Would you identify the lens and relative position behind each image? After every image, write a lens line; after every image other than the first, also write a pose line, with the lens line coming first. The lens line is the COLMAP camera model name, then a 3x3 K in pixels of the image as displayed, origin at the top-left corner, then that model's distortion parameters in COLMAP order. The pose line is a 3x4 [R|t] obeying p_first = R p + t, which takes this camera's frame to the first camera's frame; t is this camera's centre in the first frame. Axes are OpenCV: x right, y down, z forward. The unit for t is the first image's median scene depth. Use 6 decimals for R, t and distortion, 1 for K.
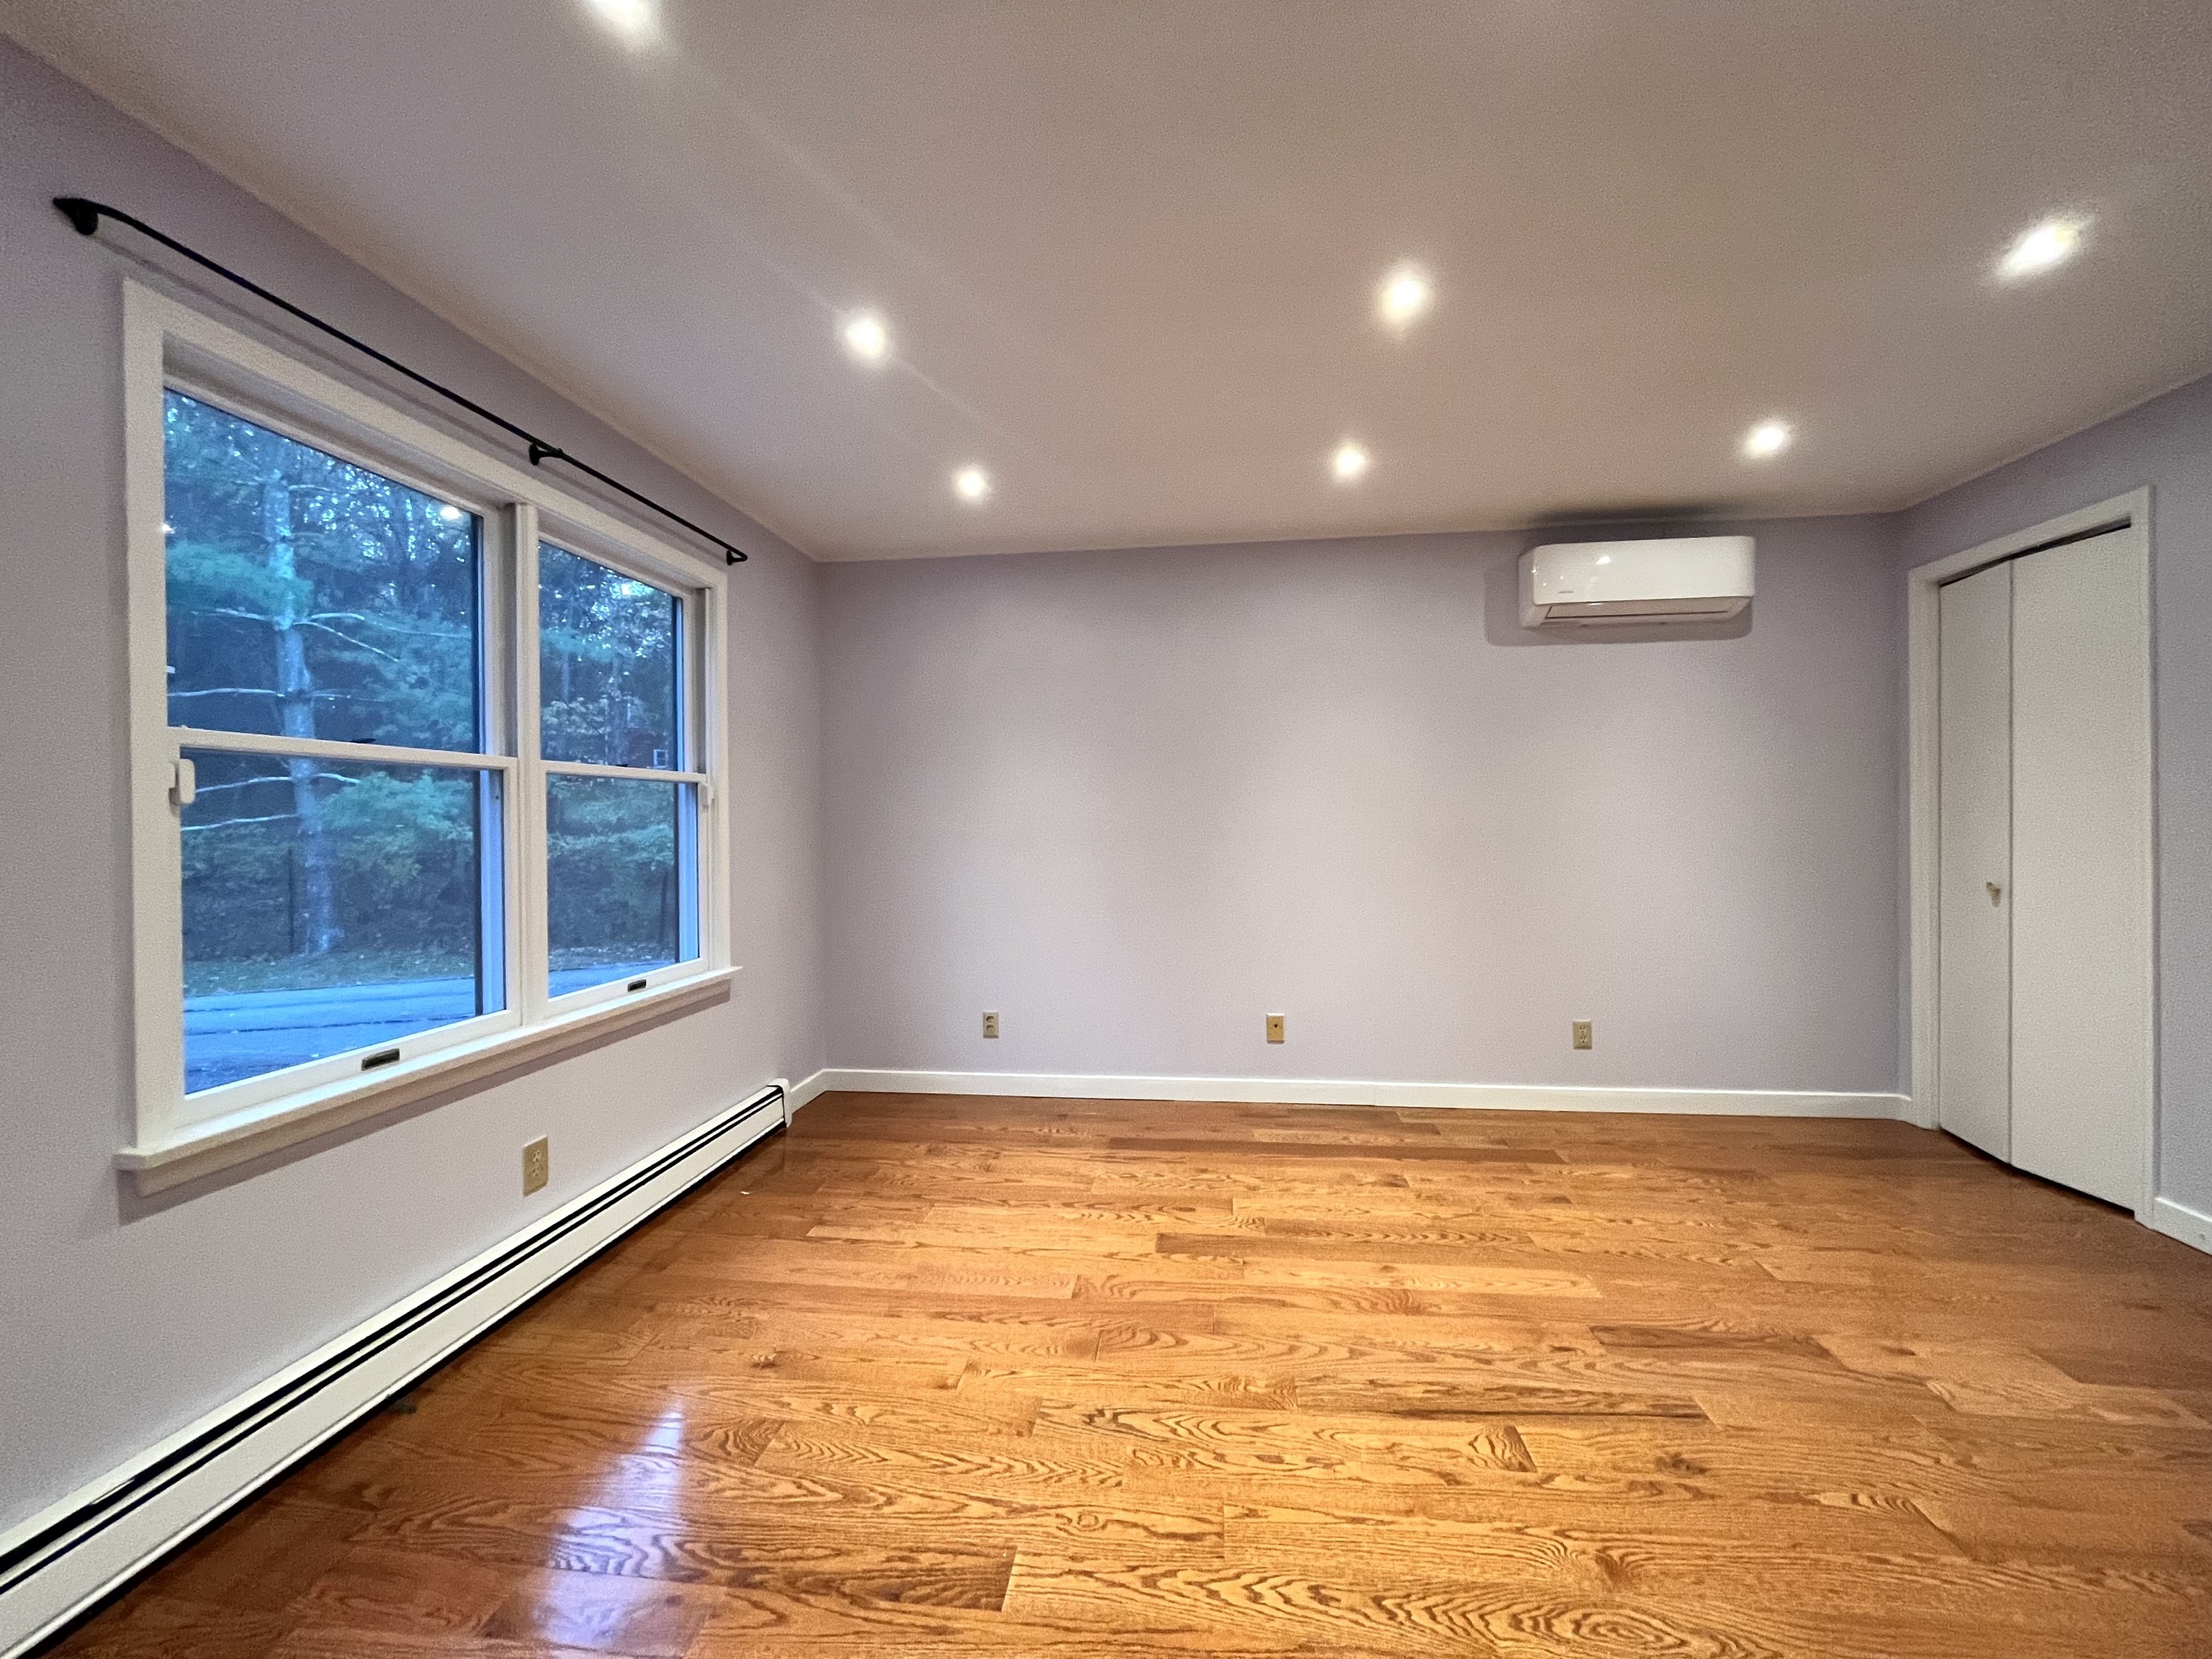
lens RADIAL K [[899.3, 0, 1115.5], [0, 899.3, 831.8], [0, 0, 1]] dist [-0.001840, -0.000172]
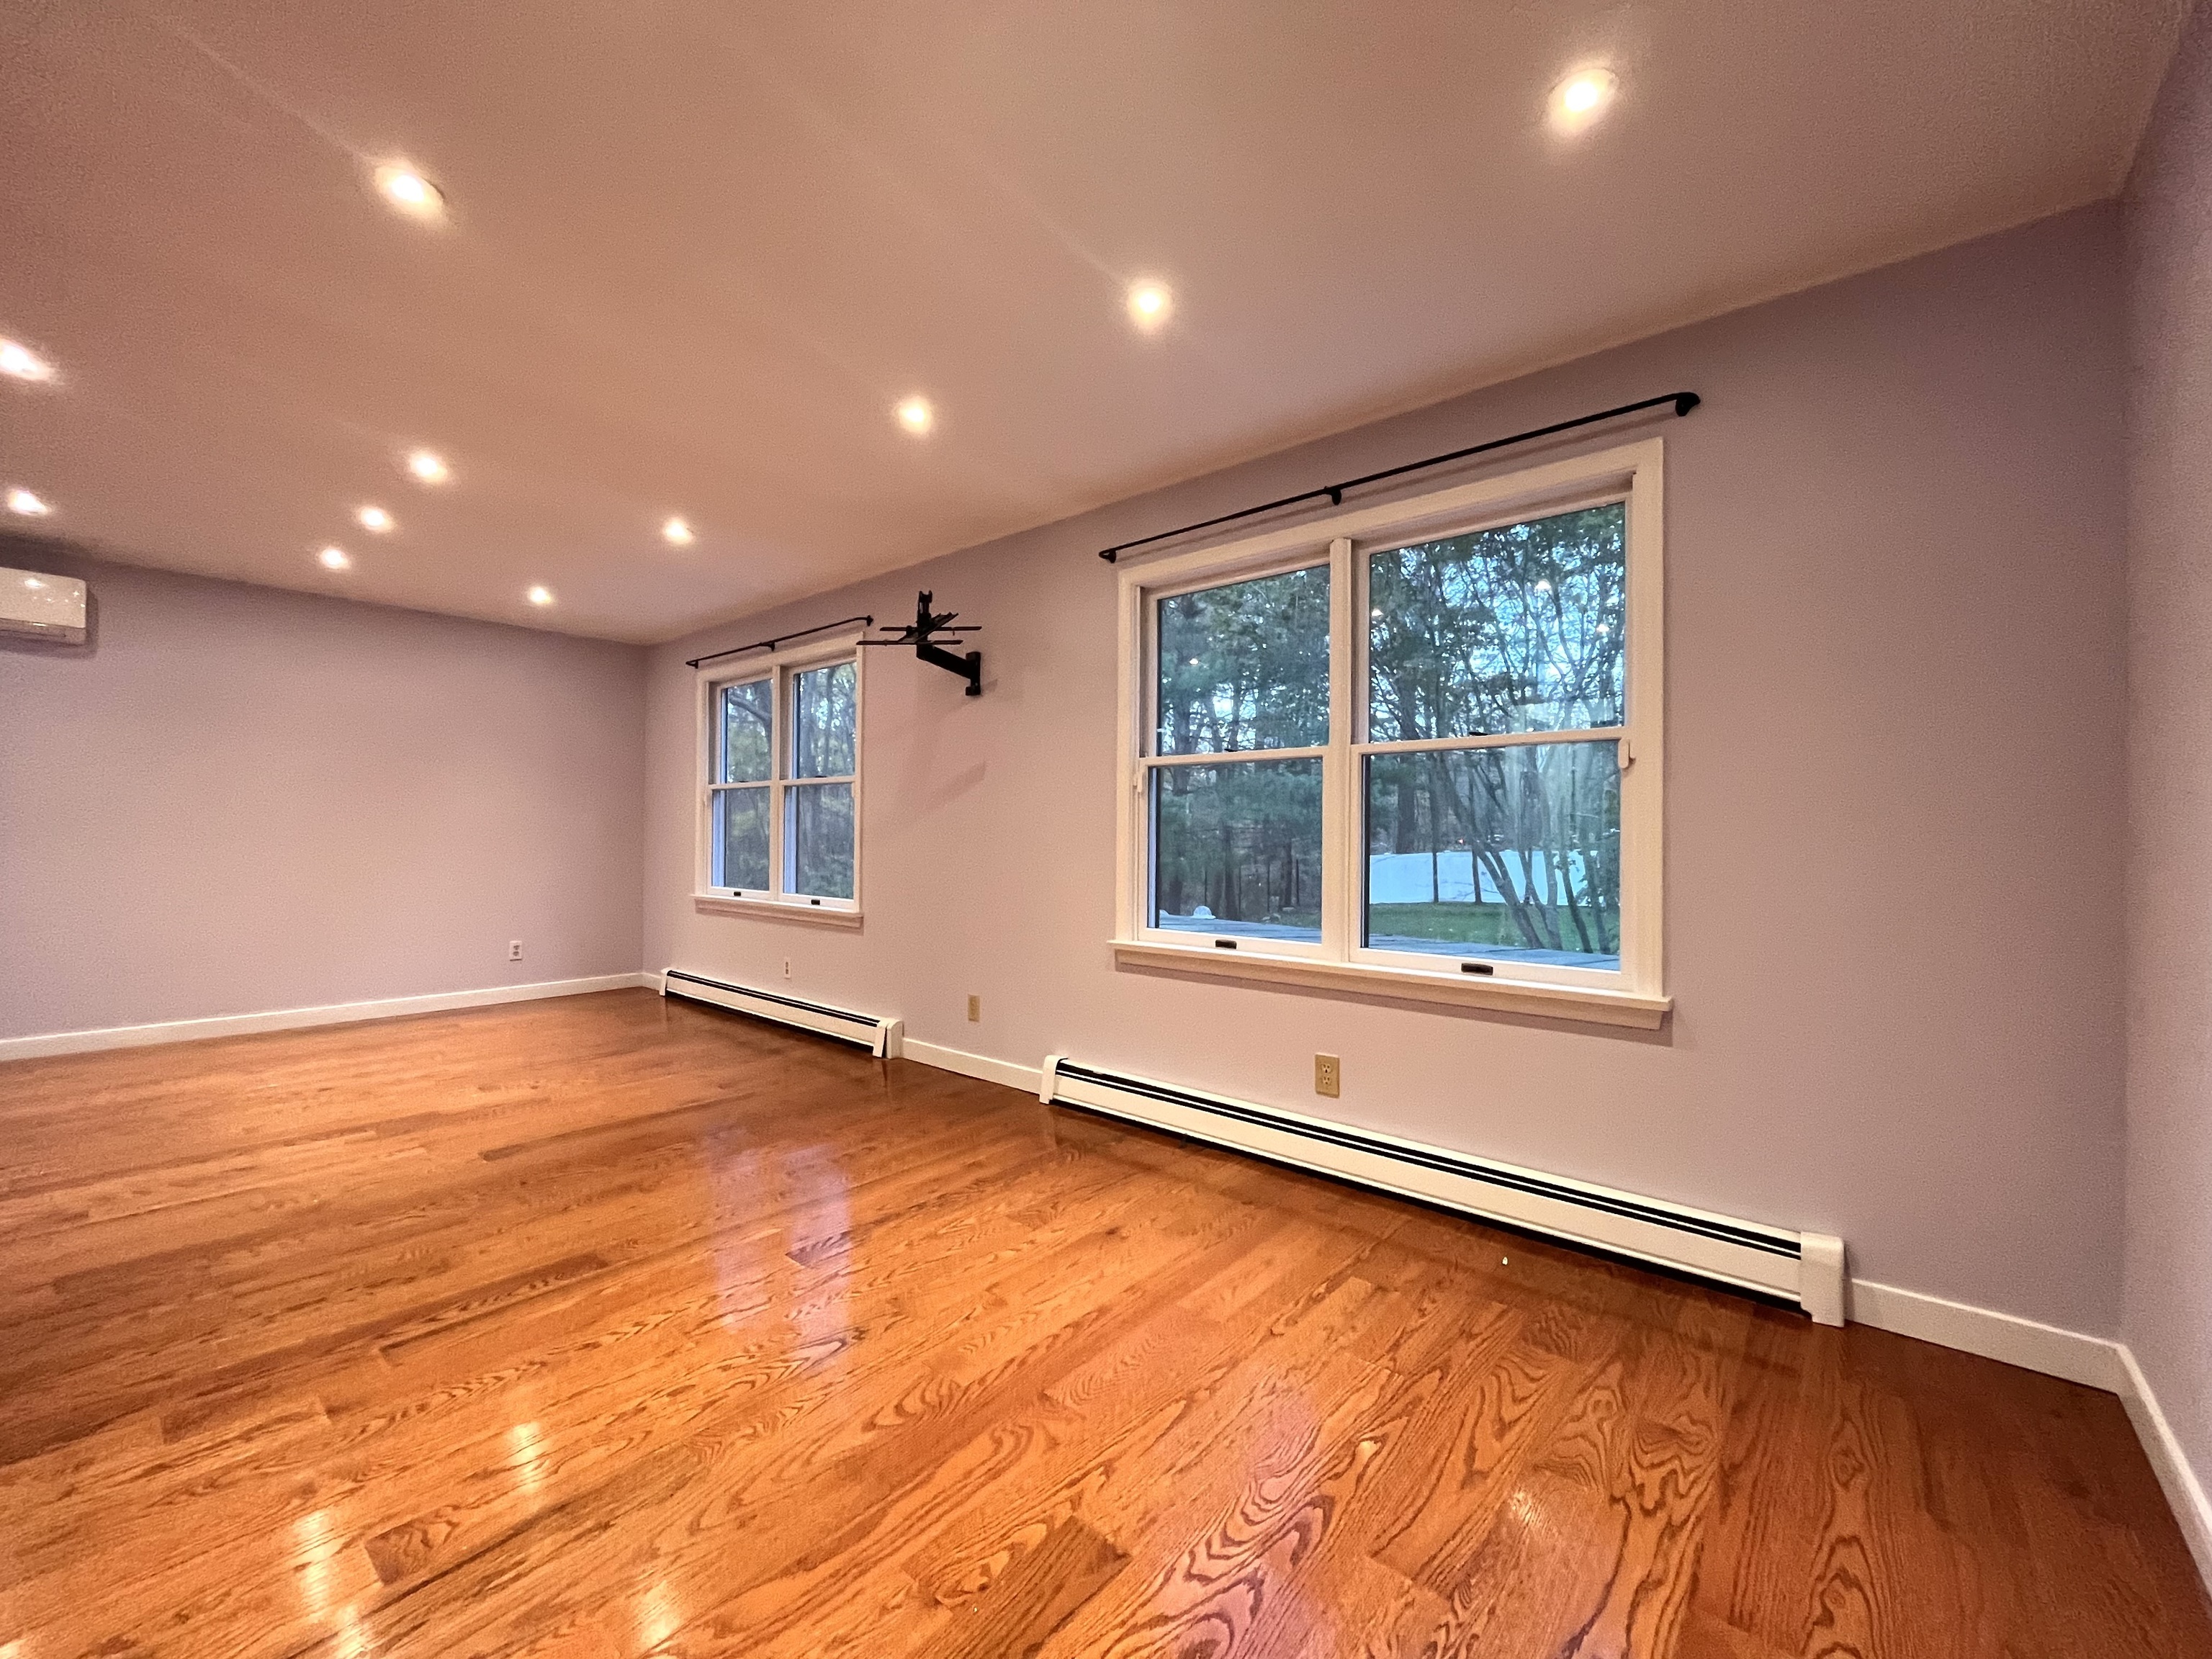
lens RADIAL K [[913.7, 0, 1111.4], [0, 913.7, 829.4], [0, 0, 1]] dist [-0.002089, 0.000142]
pose [[-0.569601, -0.000685, -0.821921, 0.546306], [-0.011567, 0.999907, 0.007183, 0.028295], [0.821840, 0.013599, -0.569556, 1.446904]]
